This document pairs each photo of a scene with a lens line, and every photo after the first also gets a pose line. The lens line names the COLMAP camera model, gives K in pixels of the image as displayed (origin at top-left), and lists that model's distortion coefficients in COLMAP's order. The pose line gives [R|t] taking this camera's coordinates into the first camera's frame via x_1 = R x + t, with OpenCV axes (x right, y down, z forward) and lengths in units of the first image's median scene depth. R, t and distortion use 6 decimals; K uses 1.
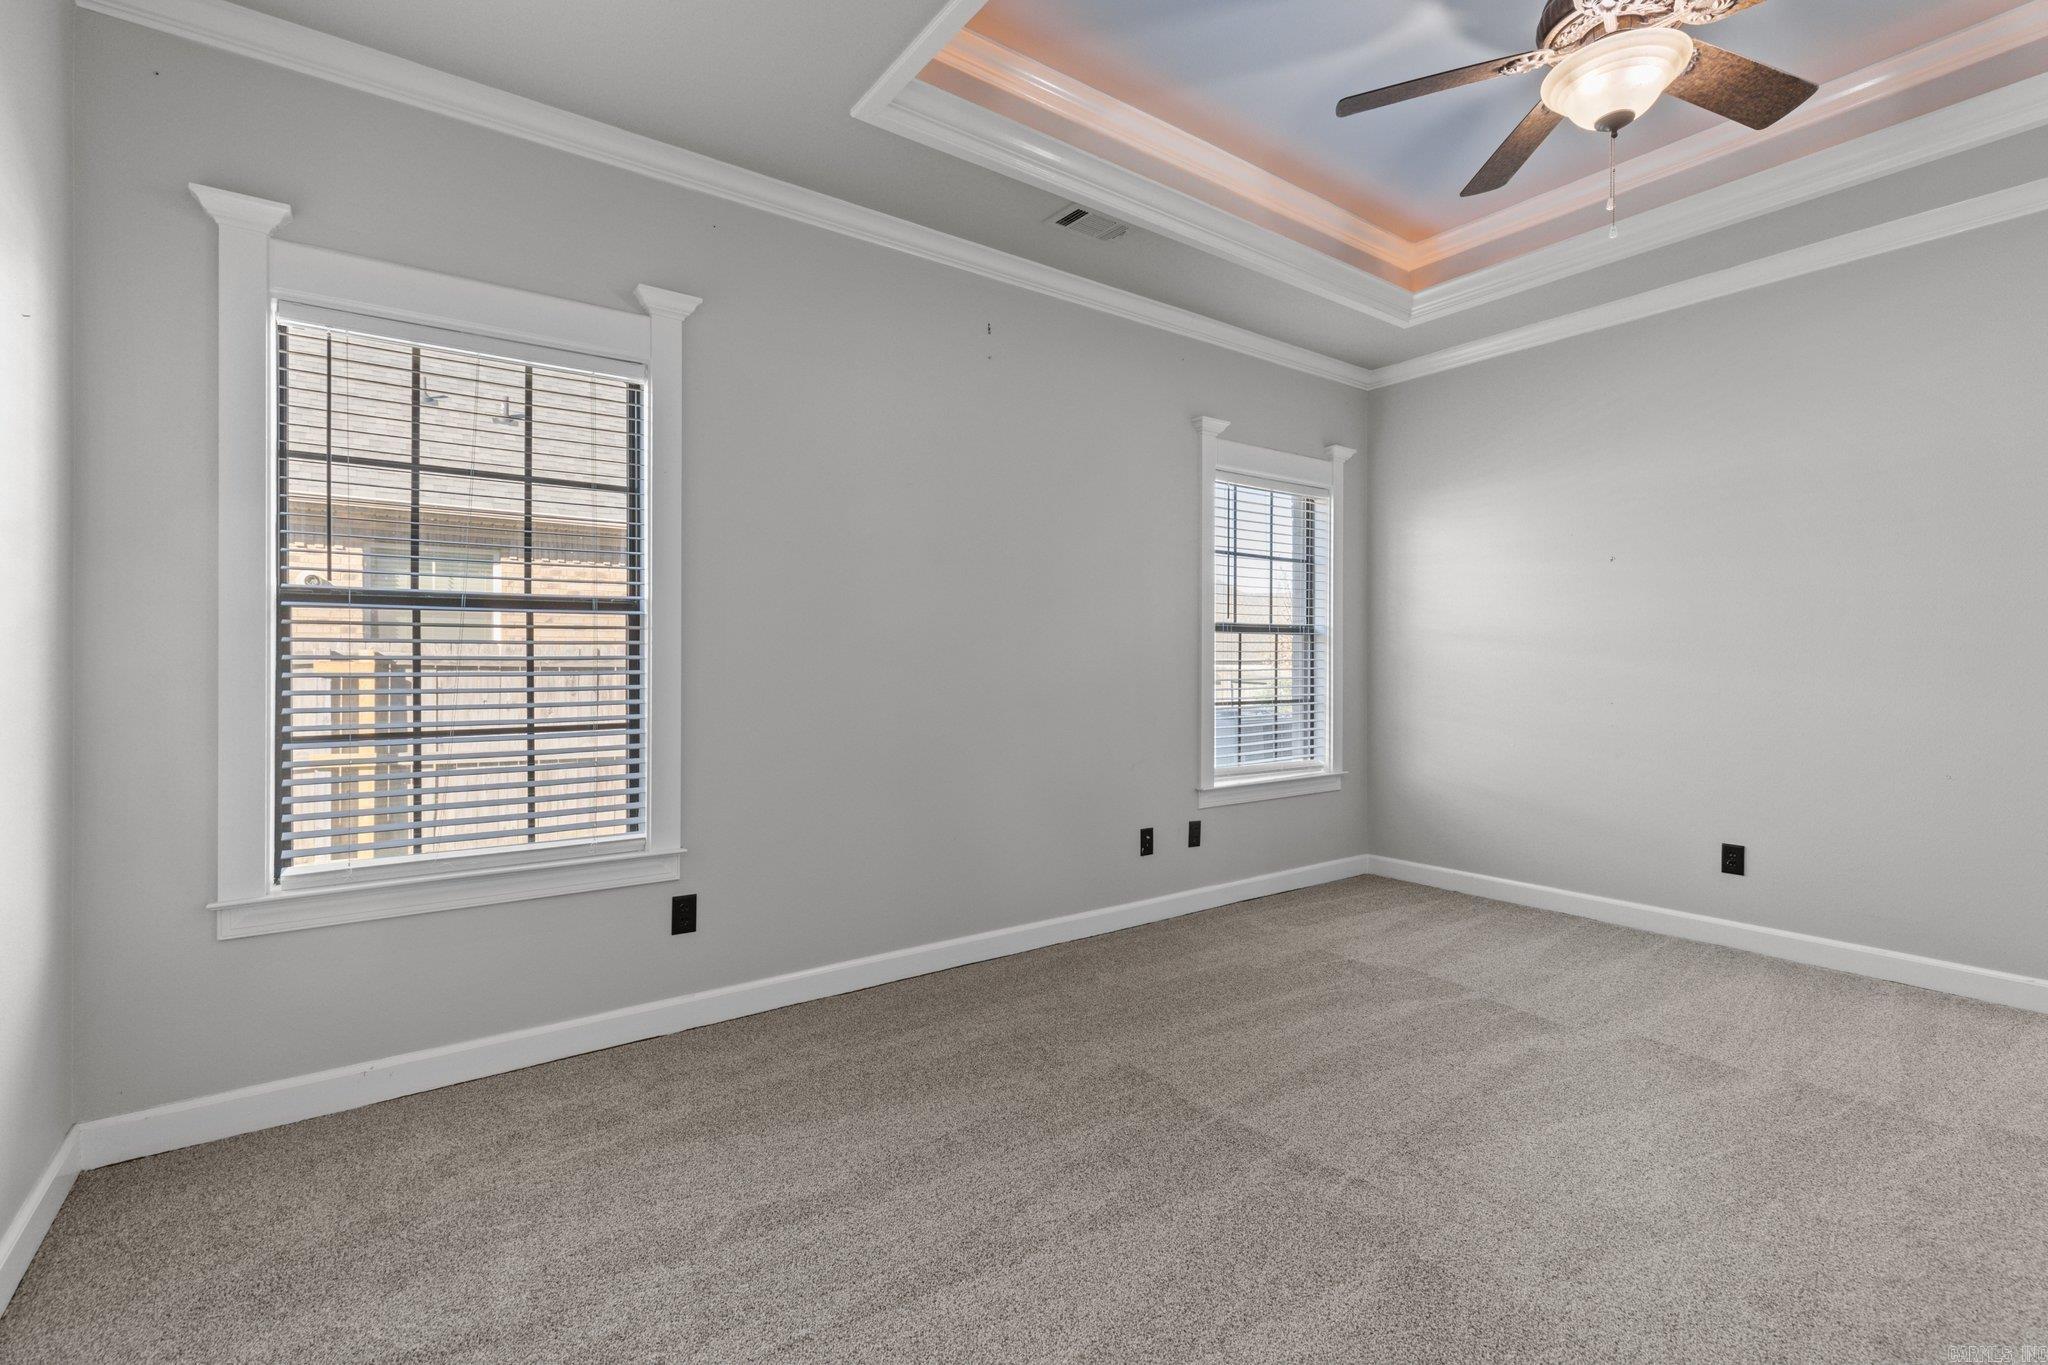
lens RADIAL K [[922.5, 0, 1016.9], [0, 922.5, 688.3], [0, 0, 1]] dist [0.003675, -0.000296]
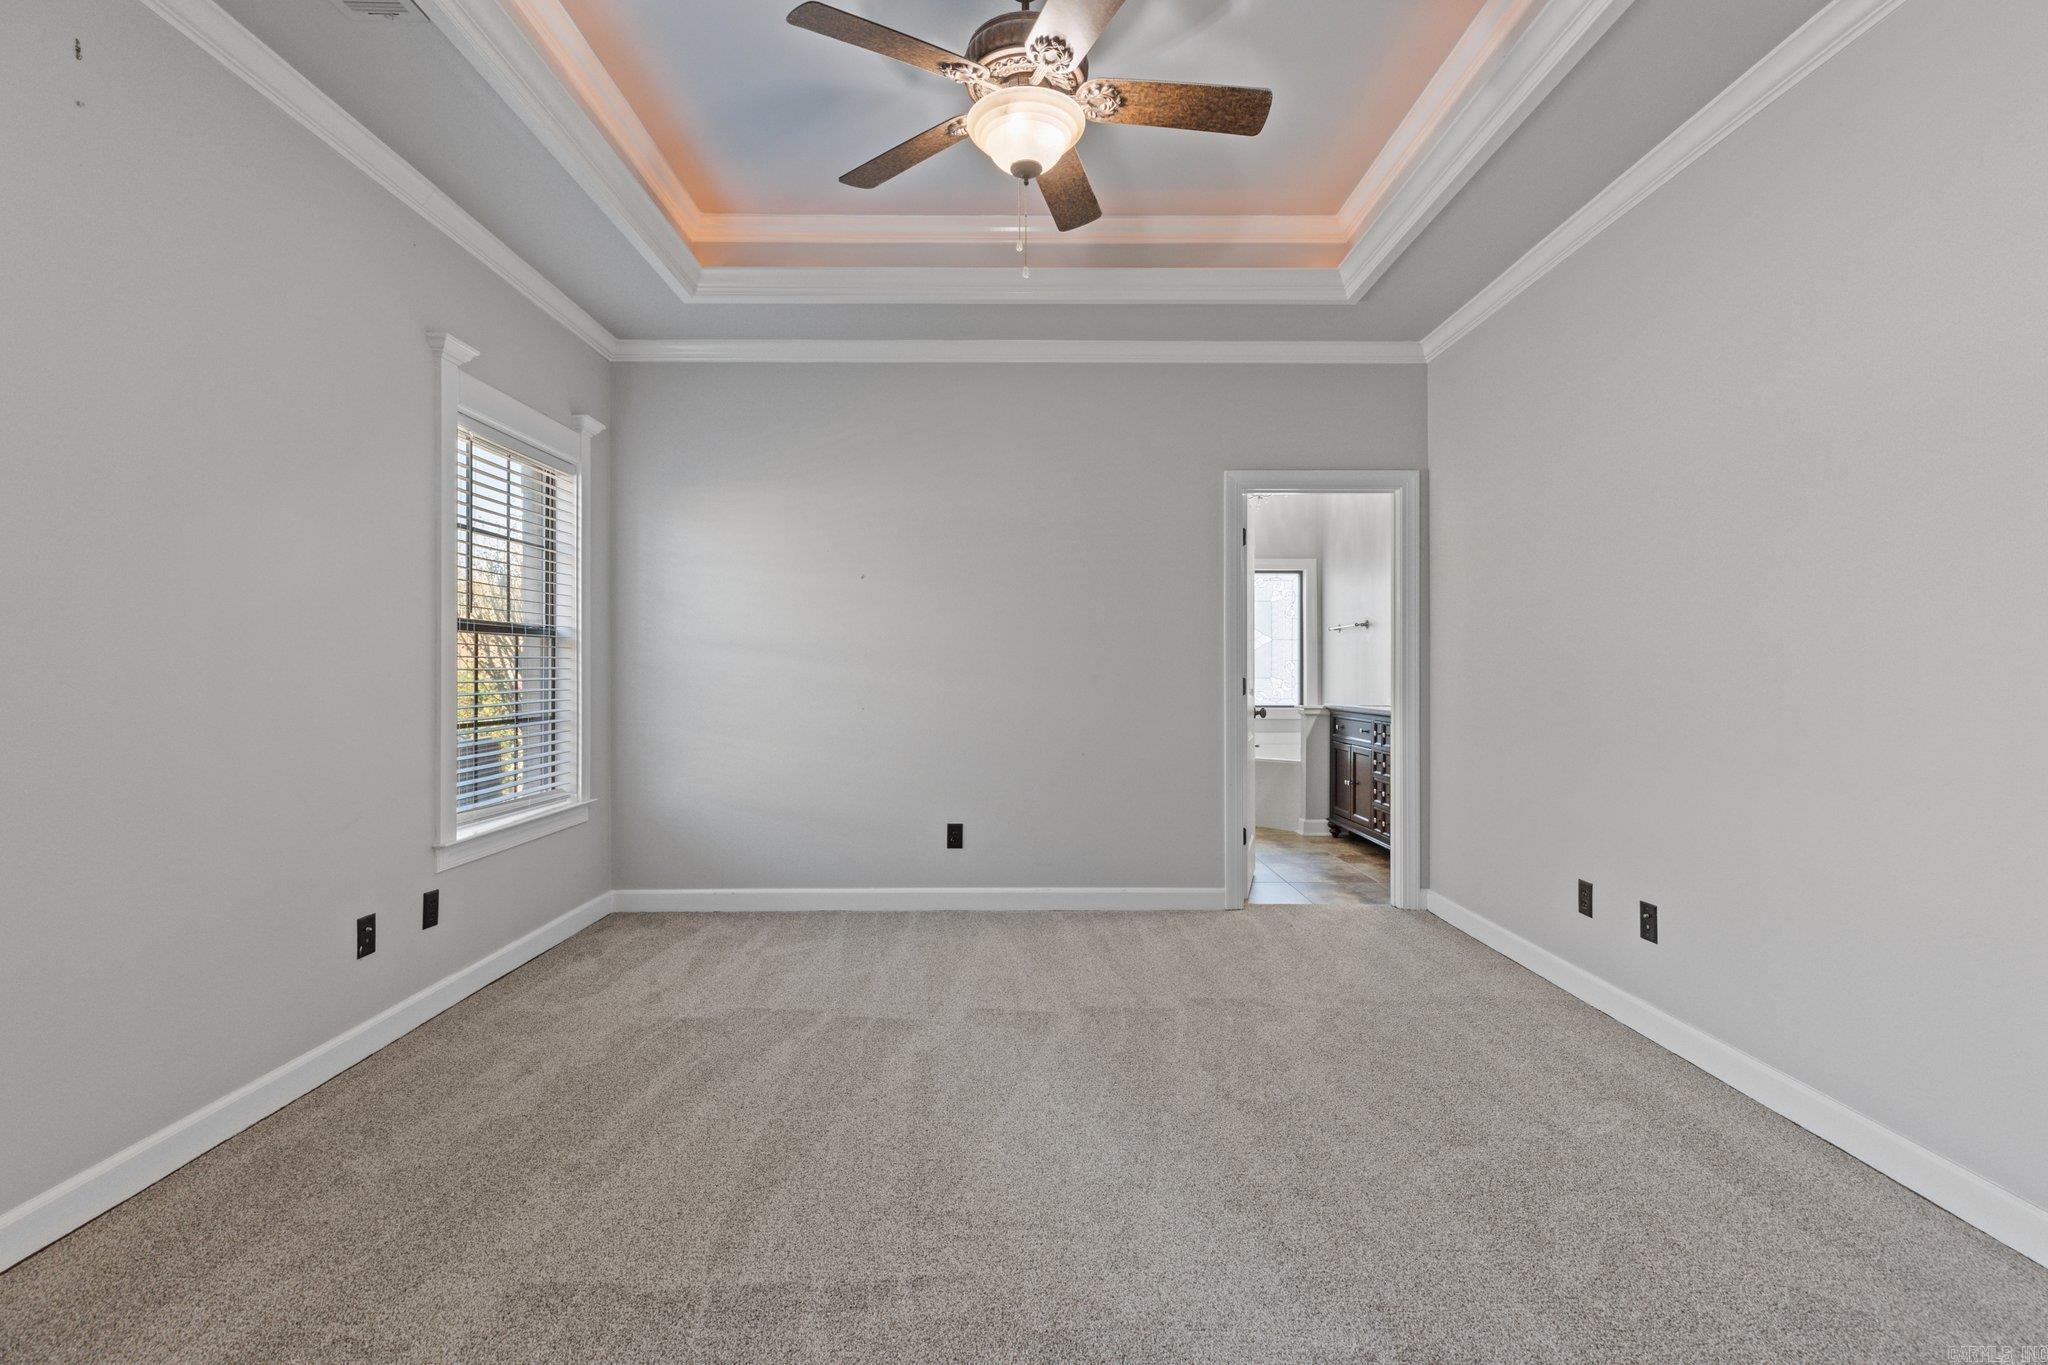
lens RADIAL K [[922.5, 0, 1016.9], [0, 922.5, 688.3], [0, 0, 1]] dist [0.003675, -0.000296]
pose [[0.579488, -0.015118, 0.814840, -0.147450], [0.022887, 0.999735, 0.002272, -0.007081], [-0.814659, 0.017333, 0.579681, 0.236062]]
